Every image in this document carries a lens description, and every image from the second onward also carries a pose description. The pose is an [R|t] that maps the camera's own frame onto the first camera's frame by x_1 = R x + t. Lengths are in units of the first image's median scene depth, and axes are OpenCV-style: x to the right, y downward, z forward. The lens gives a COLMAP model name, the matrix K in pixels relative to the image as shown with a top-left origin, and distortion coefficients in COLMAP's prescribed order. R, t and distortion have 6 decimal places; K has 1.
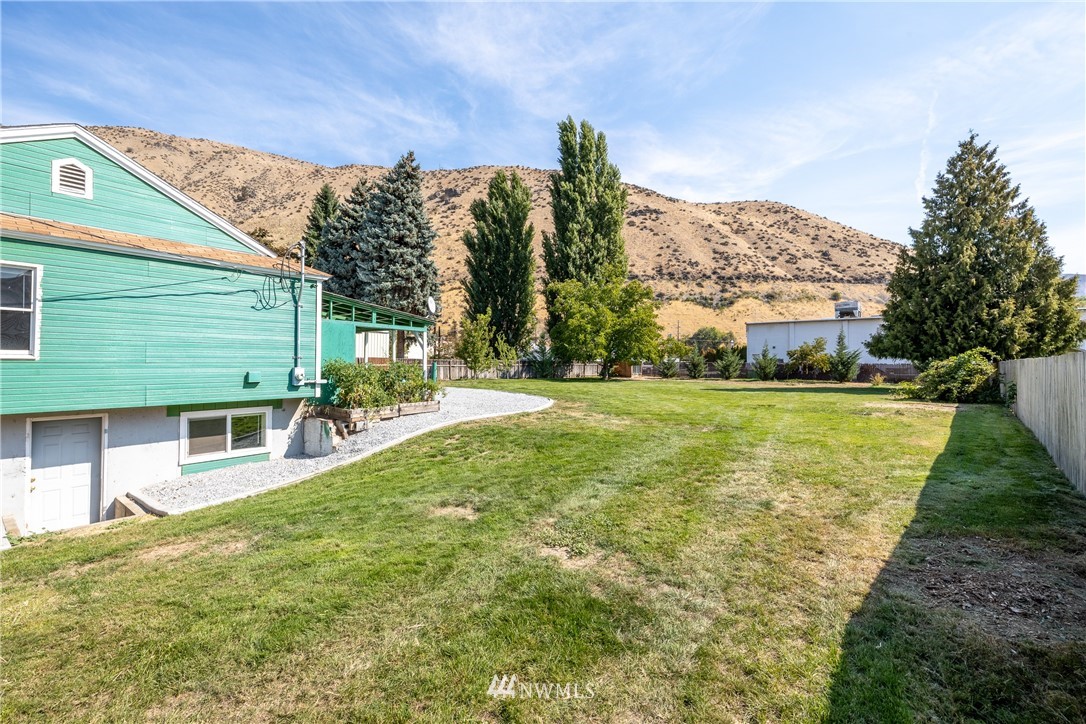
lens RADIAL K [[456.0, 0, 549.6], [0, 456.0, 362.9], [0, 0, 1]] dist [-0.000987, -0.001068]
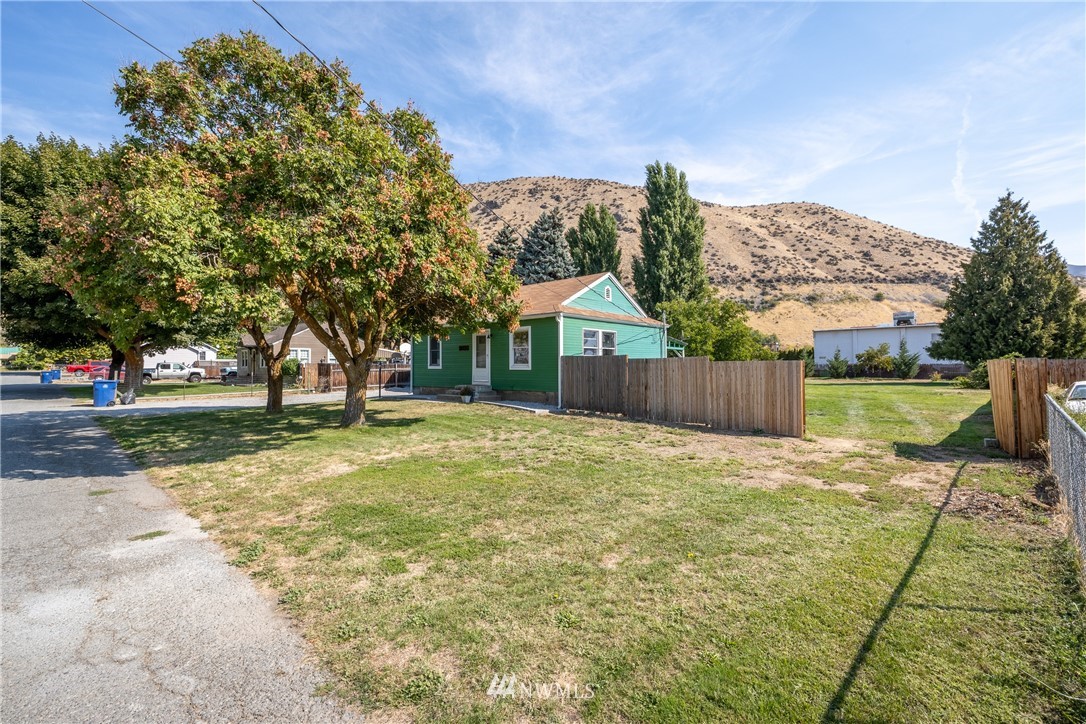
lens RADIAL K [[456.0, 0, 543.9], [0, 456.0, 361.5], [0, 0, 1]] dist [-0.000987, -0.001068]
pose [[0.997632, -0.011184, -0.067855, -0.174580], [0.010494, 0.999890, -0.010521, -0.002106], [0.067966, 0.009784, 0.997640, -0.210573]]
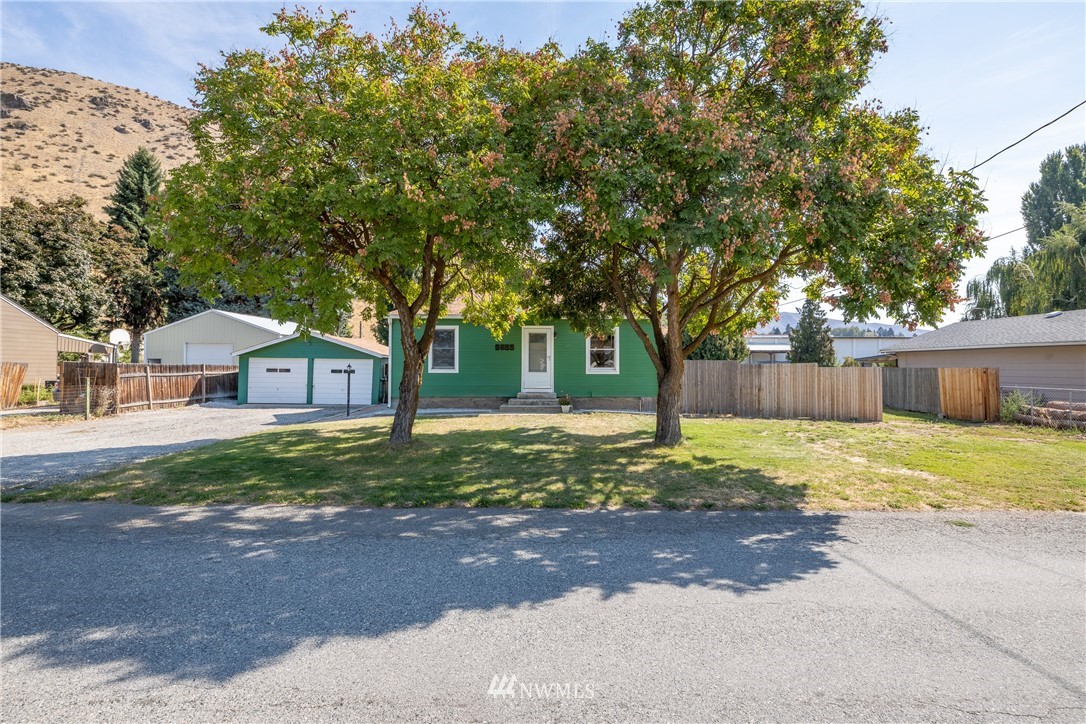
lens RADIAL K [[526.7, 0, 539.2], [0, 526.7, 357.3], [0, 0, 1]] dist [-0.003422, -0.000141]
pose [[0.793399, 0.007703, 0.608653, -0.439029], [0.003305, 0.999851, -0.016963, -0.004732], [-0.608693, 0.015470, 0.793255, -0.136027]]
